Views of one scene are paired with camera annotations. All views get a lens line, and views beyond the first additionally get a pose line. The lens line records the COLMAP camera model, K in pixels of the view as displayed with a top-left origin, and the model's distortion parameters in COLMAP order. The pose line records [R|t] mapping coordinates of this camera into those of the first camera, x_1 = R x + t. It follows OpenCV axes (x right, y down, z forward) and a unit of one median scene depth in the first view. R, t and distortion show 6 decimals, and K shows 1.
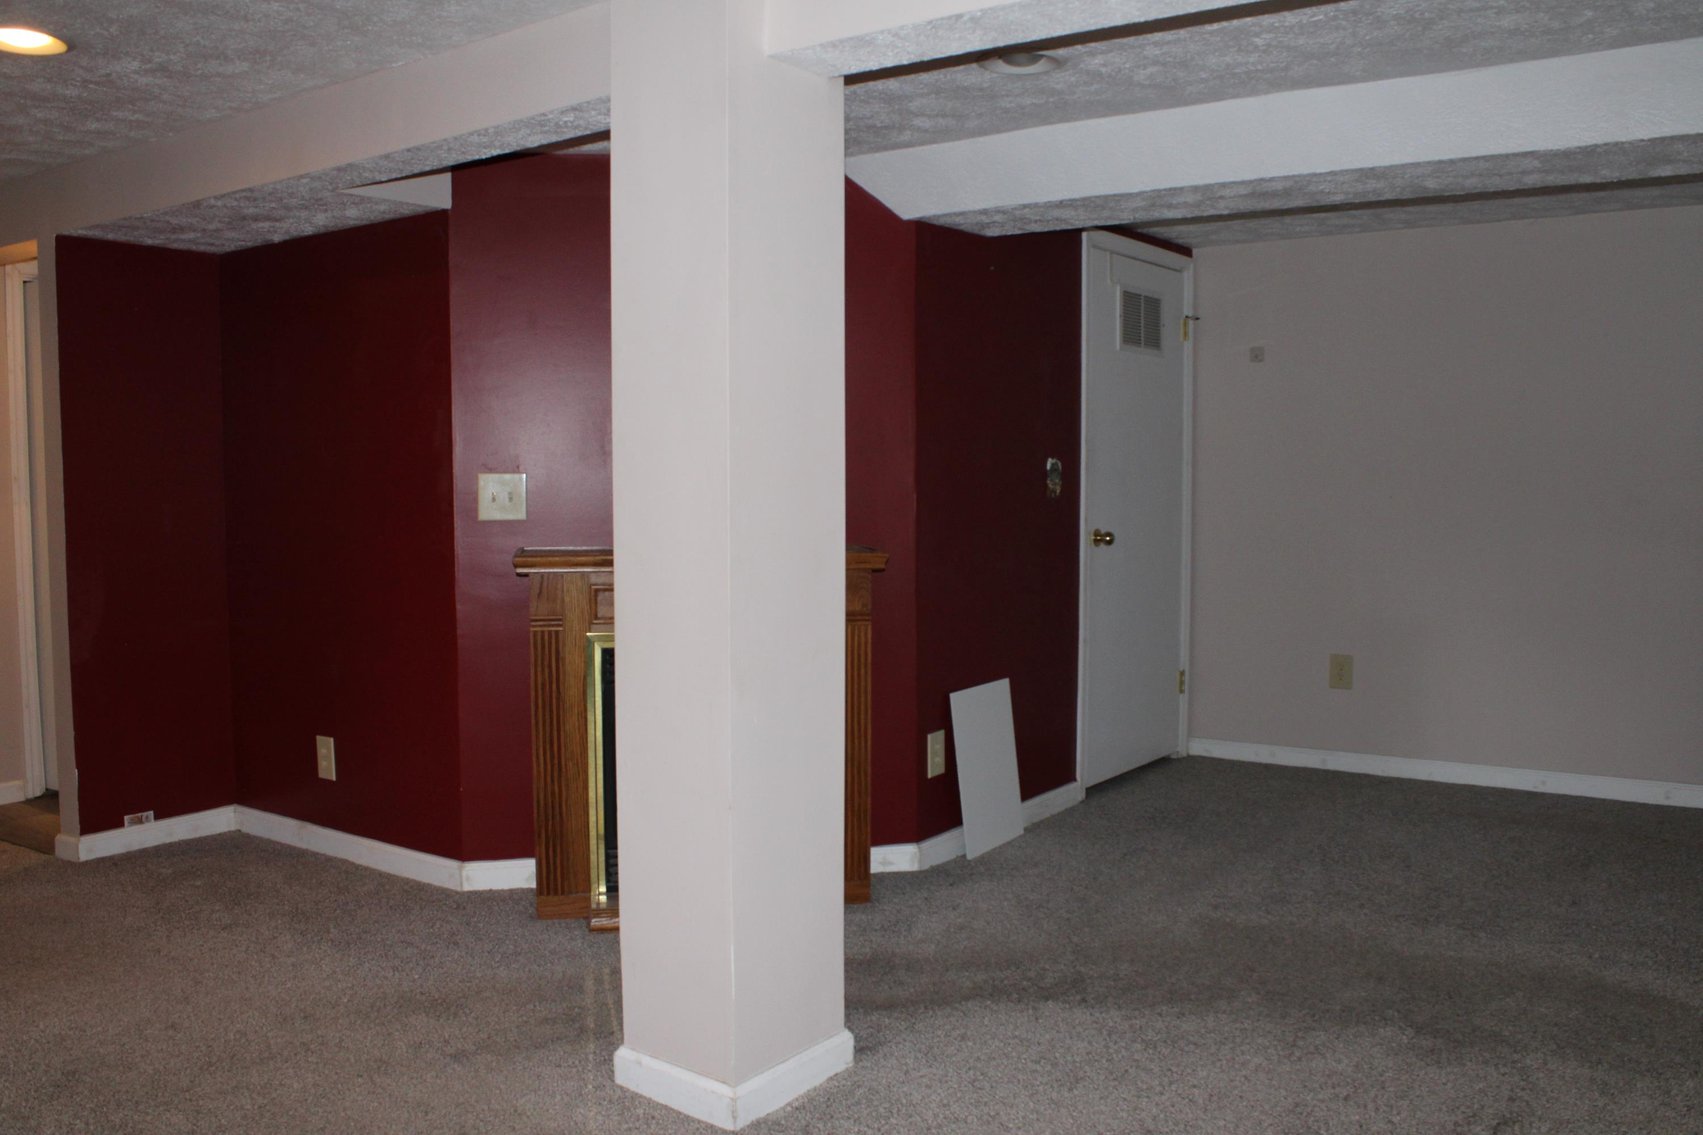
lens RADIAL K [[1462.3, 0, 846.2], [0, 1462.3, 562.3], [0, 0, 1]] dist [-0.157984, 0.137093]
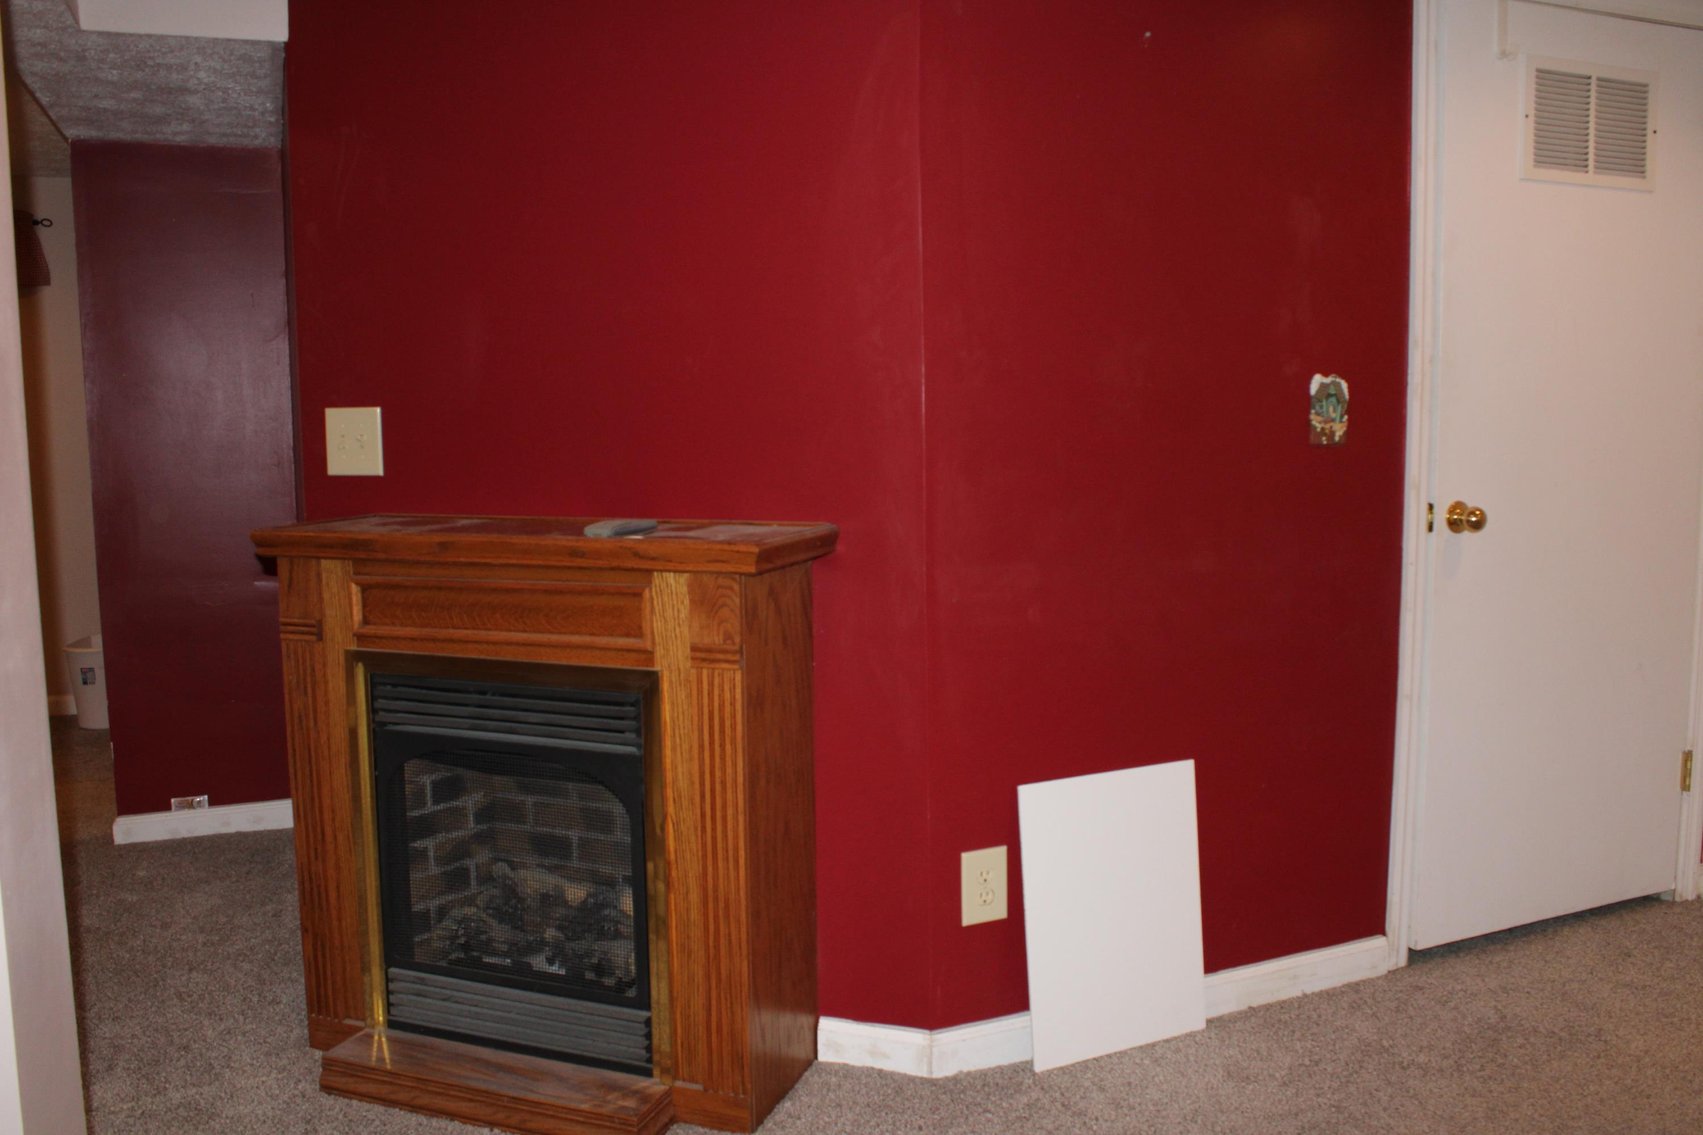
lens RADIAL K [[1462.3, 0, 856.1], [0, 1462.3, 578.7], [0, 0, 1]] dist [-0.157984, 0.137093]
pose [[0.854286, 0.057648, -0.516596, 0.299468], [-0.025706, 0.997301, 0.068781, -0.028701], [0.519167, -0.045479, 0.853462, 0.467628]]
